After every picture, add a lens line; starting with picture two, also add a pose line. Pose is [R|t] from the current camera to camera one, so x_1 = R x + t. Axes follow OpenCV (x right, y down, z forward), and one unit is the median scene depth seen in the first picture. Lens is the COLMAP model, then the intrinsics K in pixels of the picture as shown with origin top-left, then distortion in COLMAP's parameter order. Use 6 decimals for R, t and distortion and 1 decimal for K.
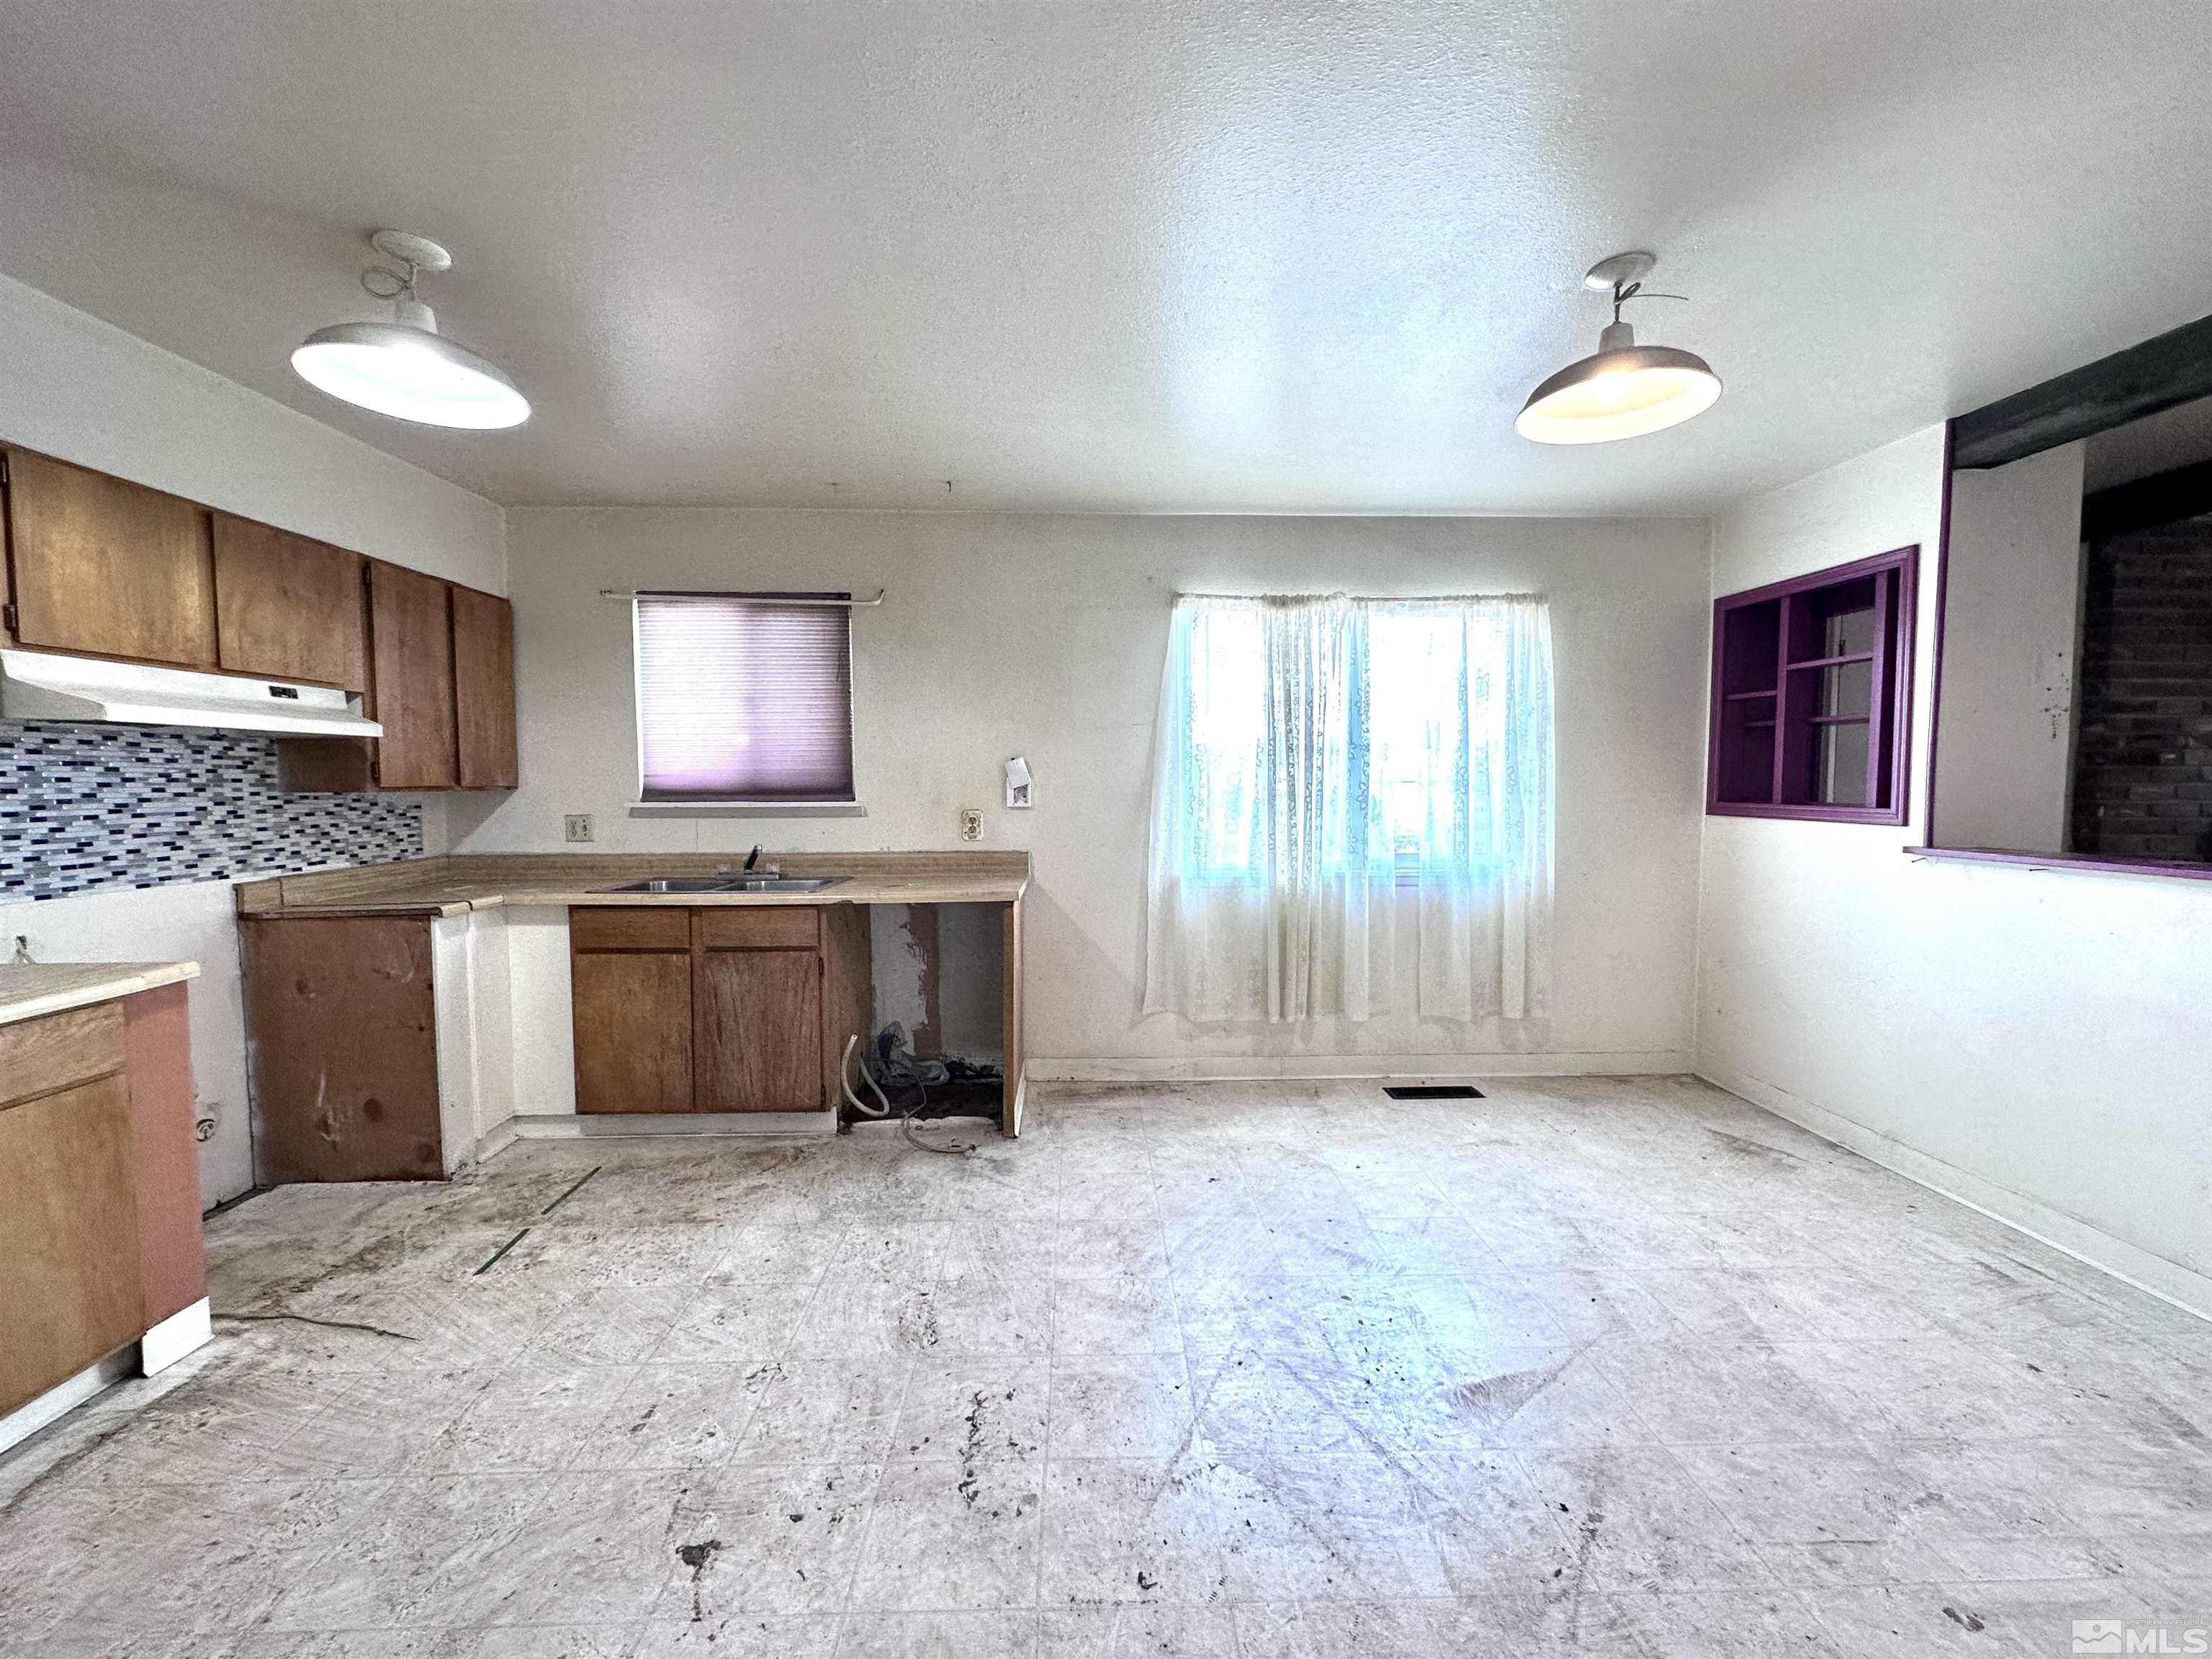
lens RADIAL K [[879.5, 0, 1105.1], [0, 879.5, 825.9], [0, 0, 1]] dist [-0.003608, 0.000447]
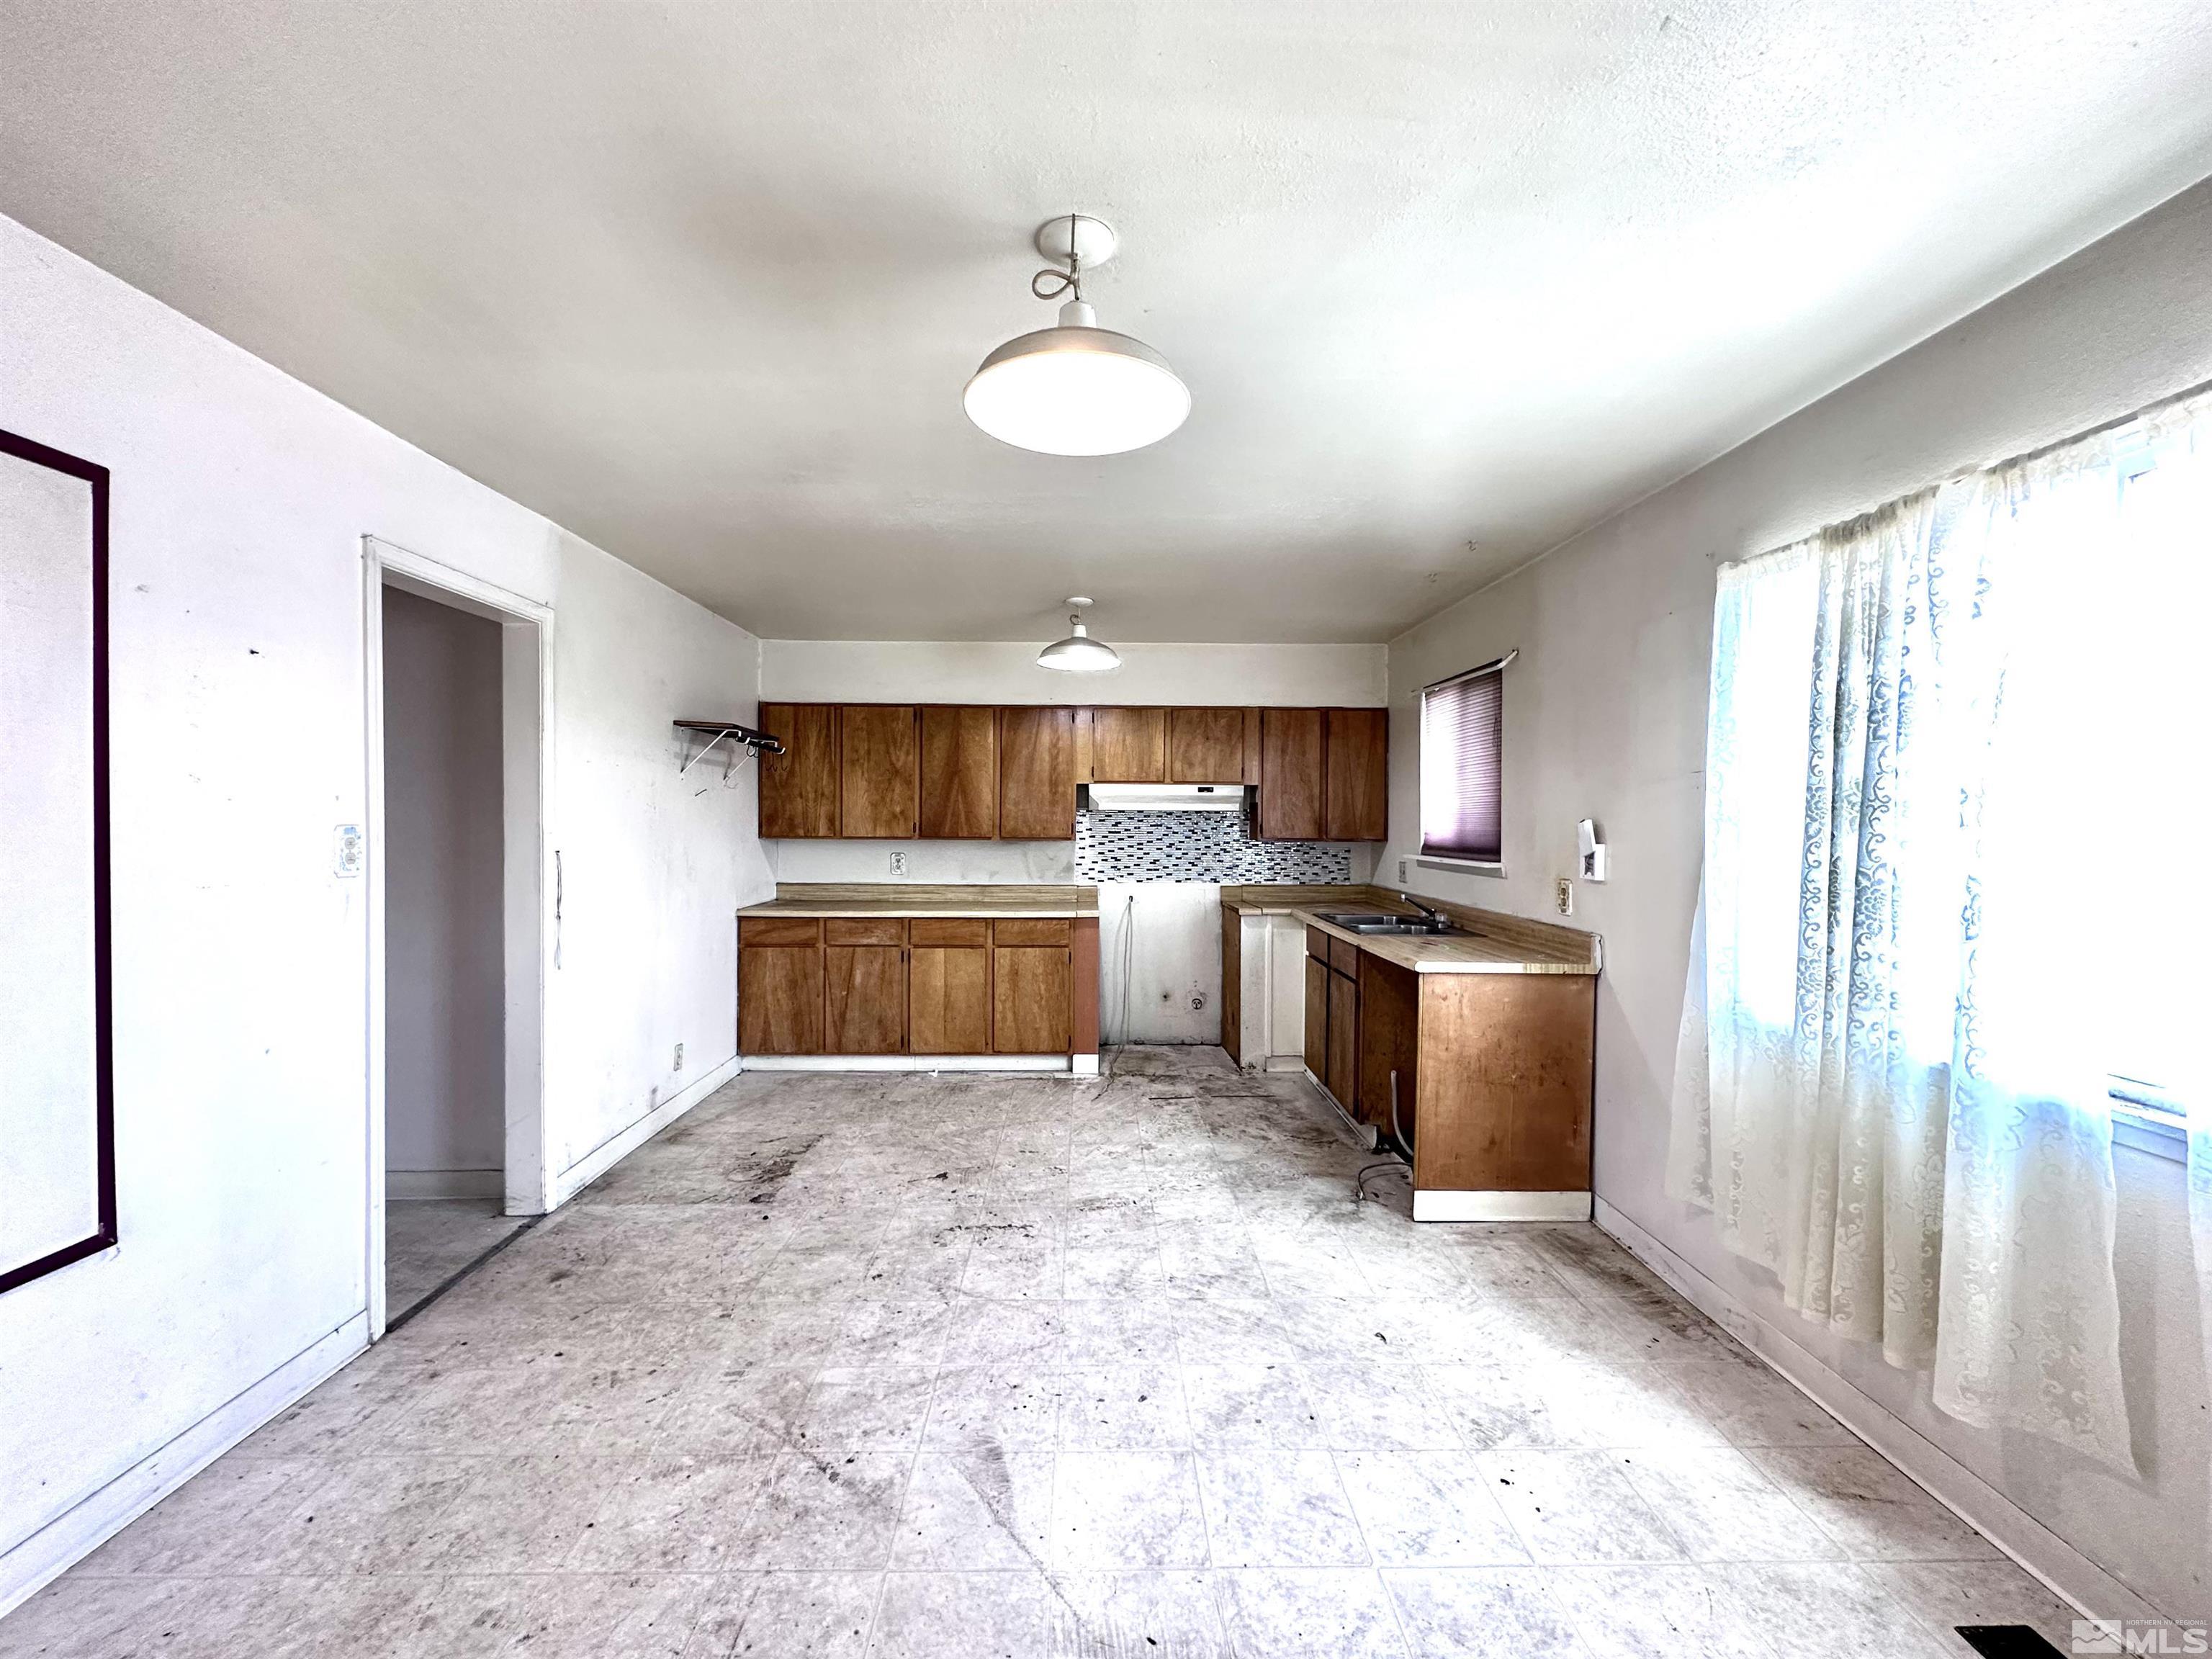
lens RADIAL K [[879.5, 0, 1104.4], [0, 879.5, 824.6], [0, 0, 1]] dist [-0.003608, 0.000447]
pose [[-0.008698, 0.008366, -0.999927, 0.884628], [-0.058948, 0.998222, 0.008865, -0.065460], [0.998223, 0.059021, -0.008189, 0.672350]]
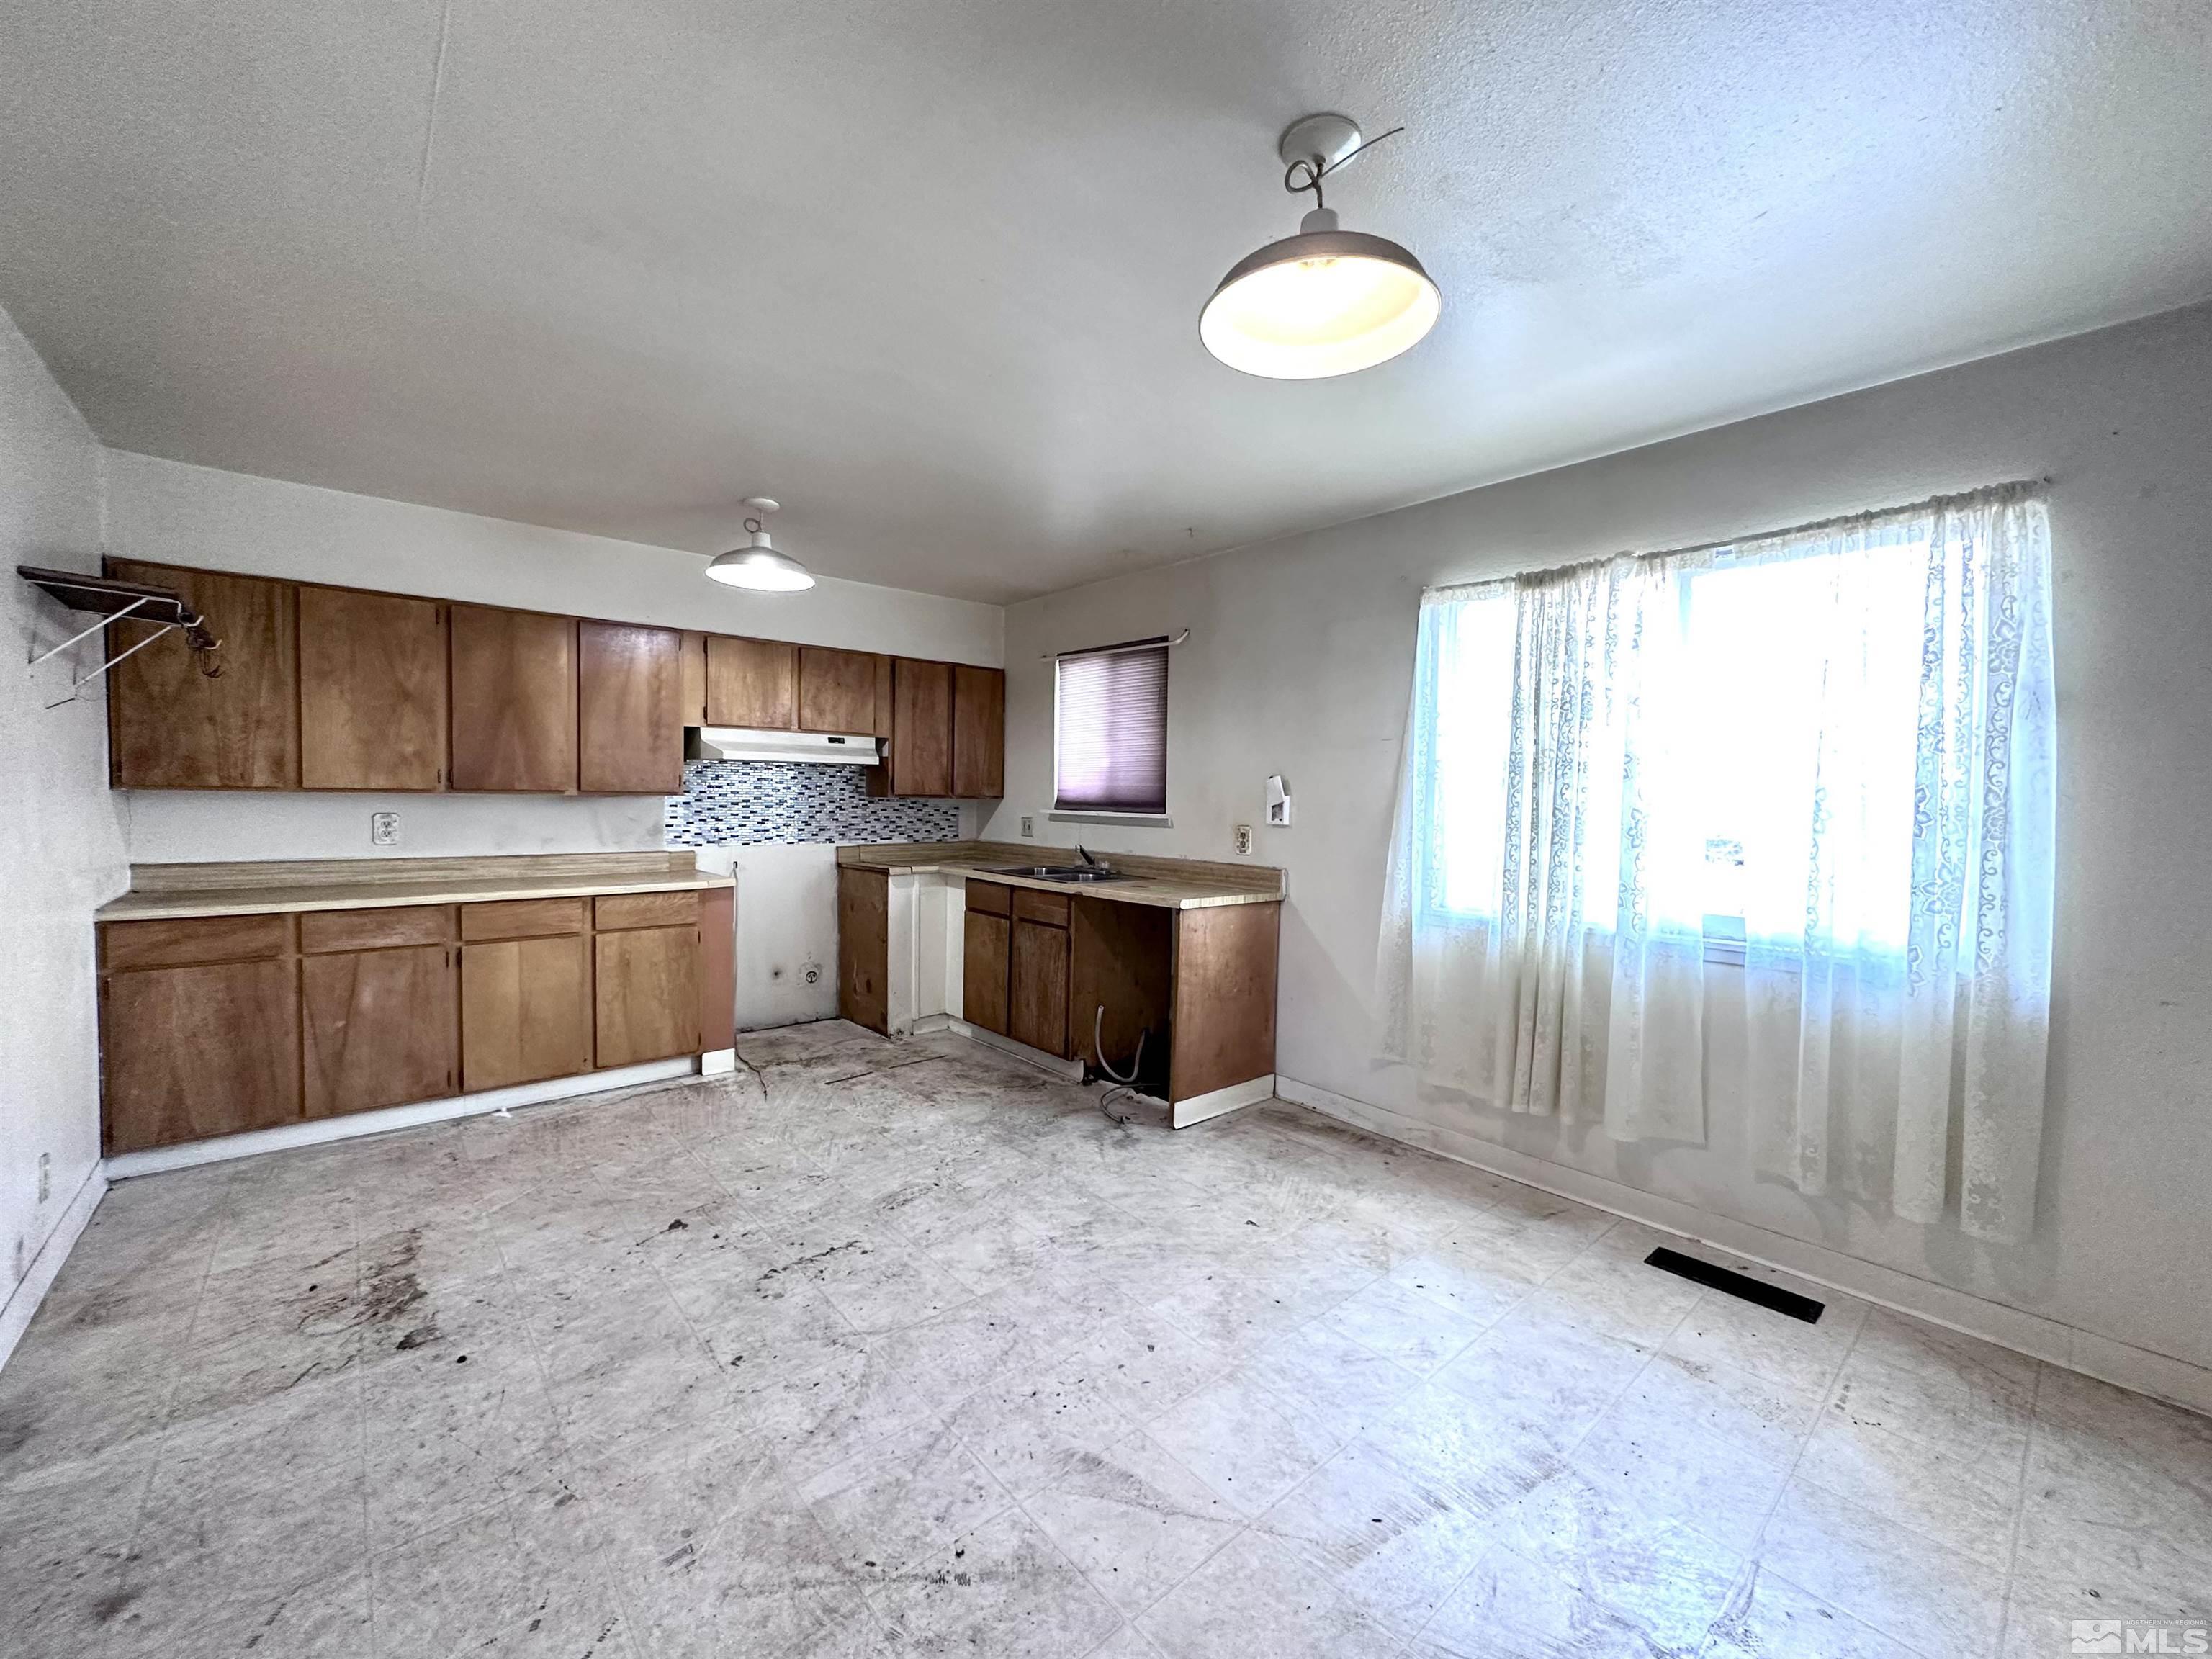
lens RADIAL K [[879.5, 0, 1104.7], [0, 879.5, 826.6], [0, 0, 1]] dist [-0.003608, 0.000447]
pose [[0.632774, 0.043330, -0.773123, 0.685934], [-0.059644, 0.998194, 0.007128, -0.018286], [0.772036, 0.041602, 0.634216, 0.246084]]
